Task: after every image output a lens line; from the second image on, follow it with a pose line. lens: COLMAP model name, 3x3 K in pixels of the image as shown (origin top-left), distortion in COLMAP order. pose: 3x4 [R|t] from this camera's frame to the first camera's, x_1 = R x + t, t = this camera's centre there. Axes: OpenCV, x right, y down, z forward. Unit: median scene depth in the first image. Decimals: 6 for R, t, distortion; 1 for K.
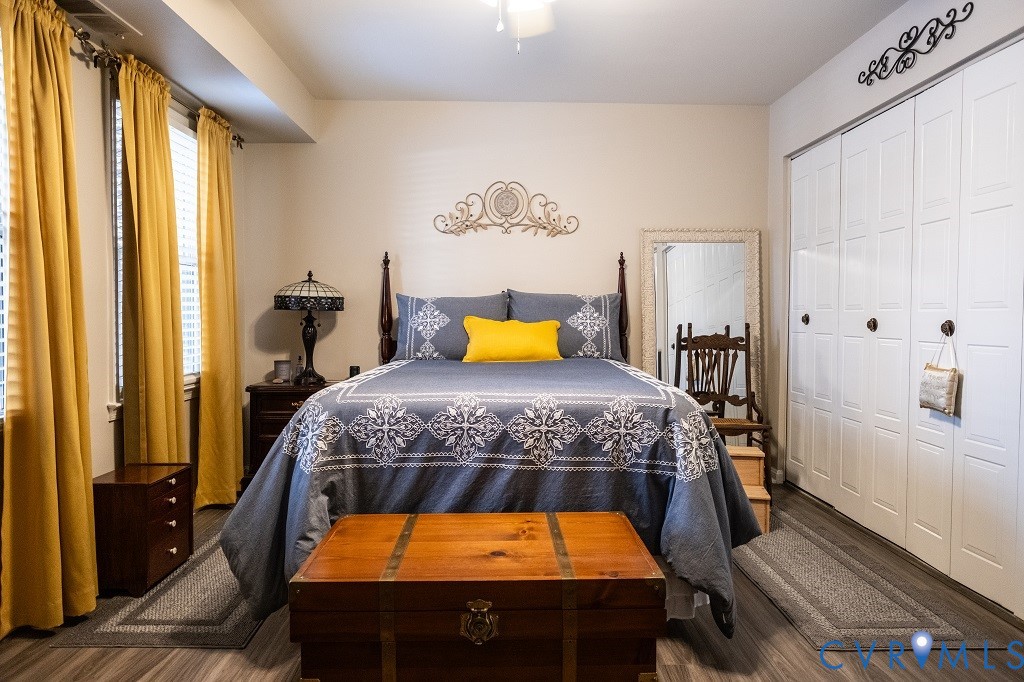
lens RADIAL K [[663.2, 0, 486.4], [0, 663.2, 355.5], [0, 0, 1]] dist [-0.001739, 0.003496]
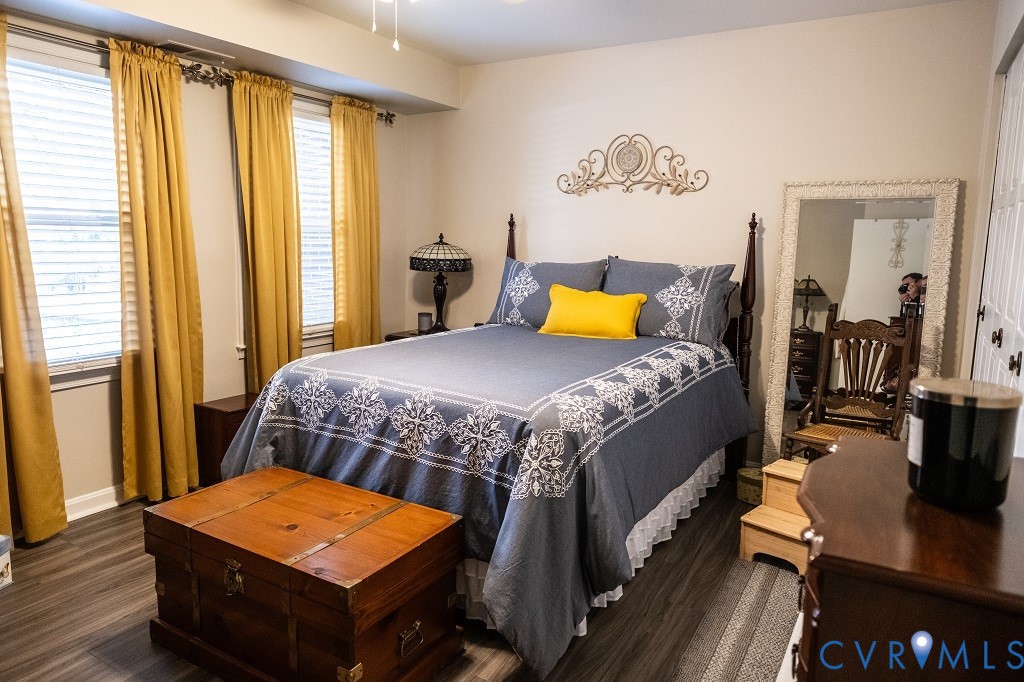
lens RADIAL K [[663.2, 0, 458.5], [0, 663.2, 350.2], [0, 0, 1]] dist [-0.001739, 0.003496]
pose [[0.836463, 0.101715, -0.538501, 0.674954], [-0.046694, 0.992279, 0.114896, -0.119654], [0.546030, -0.070961, 0.834755, 0.177708]]
